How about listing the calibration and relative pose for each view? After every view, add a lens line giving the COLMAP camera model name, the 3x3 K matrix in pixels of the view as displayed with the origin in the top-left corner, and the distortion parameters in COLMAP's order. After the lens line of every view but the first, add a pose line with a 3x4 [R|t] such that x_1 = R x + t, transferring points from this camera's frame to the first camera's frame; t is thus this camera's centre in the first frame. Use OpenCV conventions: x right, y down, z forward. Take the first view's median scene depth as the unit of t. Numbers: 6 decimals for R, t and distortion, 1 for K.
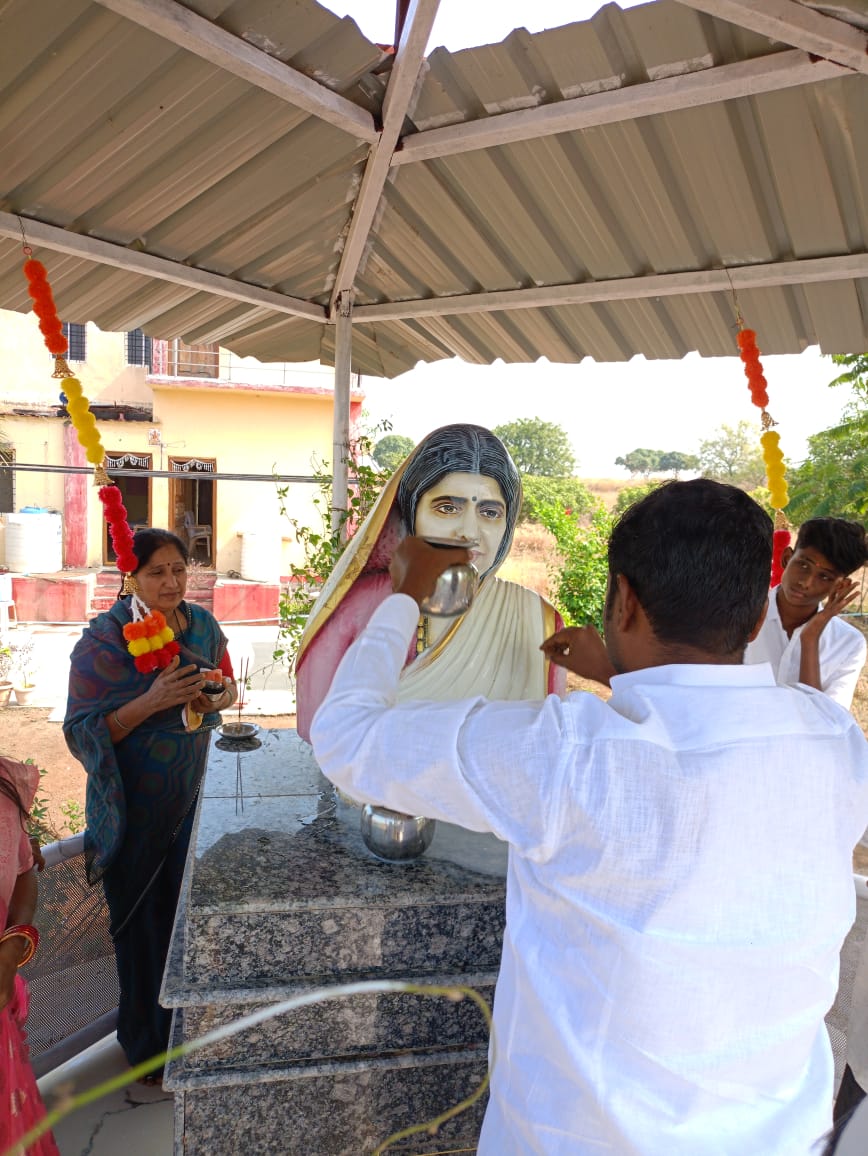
lens RADIAL K [[858.8, 0, 428.1], [0, 858.8, 573.9], [0, 0, 1]] dist [0.021270, -0.017642]
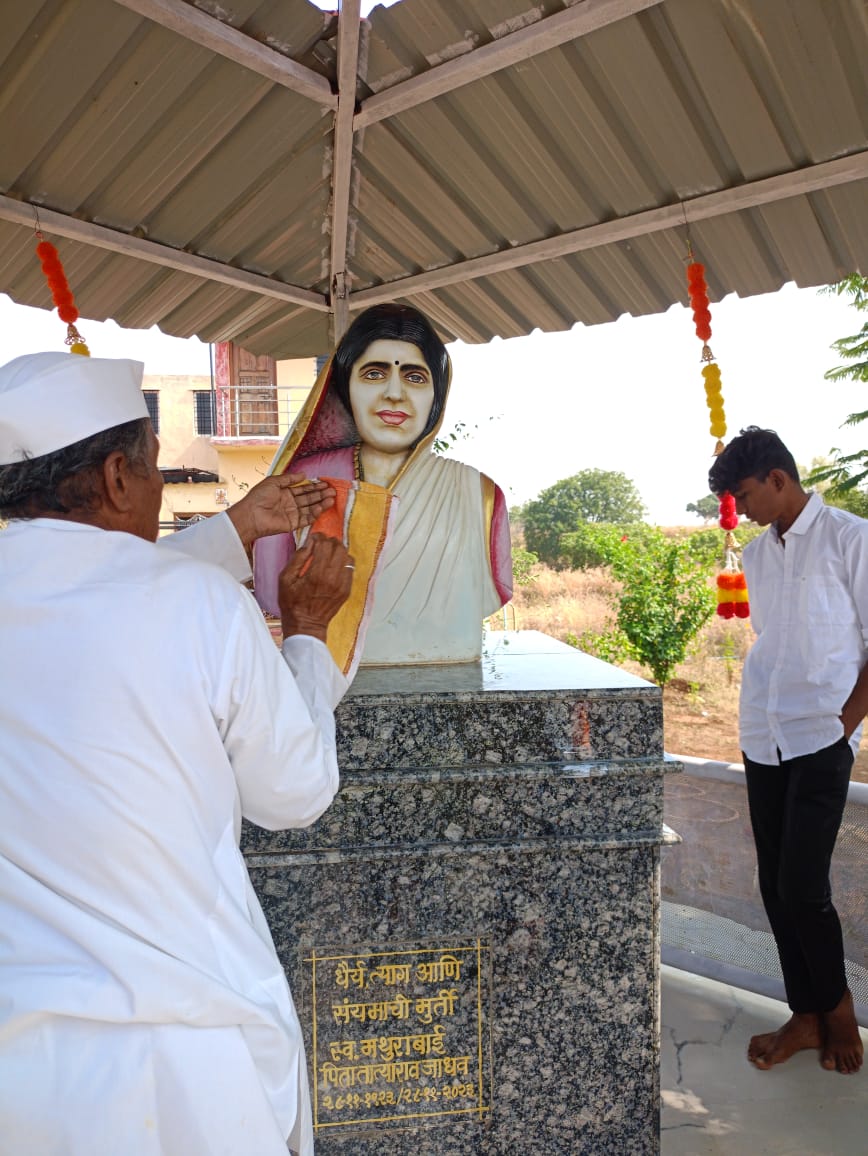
lens RADIAL K [[858.8, 0, 428.8], [0, 858.8, 580.8], [0, 0, 1]] dist [0.021270, -0.017642]
pose [[0.994456, -0.053733, -0.090386, 0.119746], [0.046934, 0.996023, -0.075736, 0.182850], [0.094097, 0.071074, 0.993023, -0.036120]]
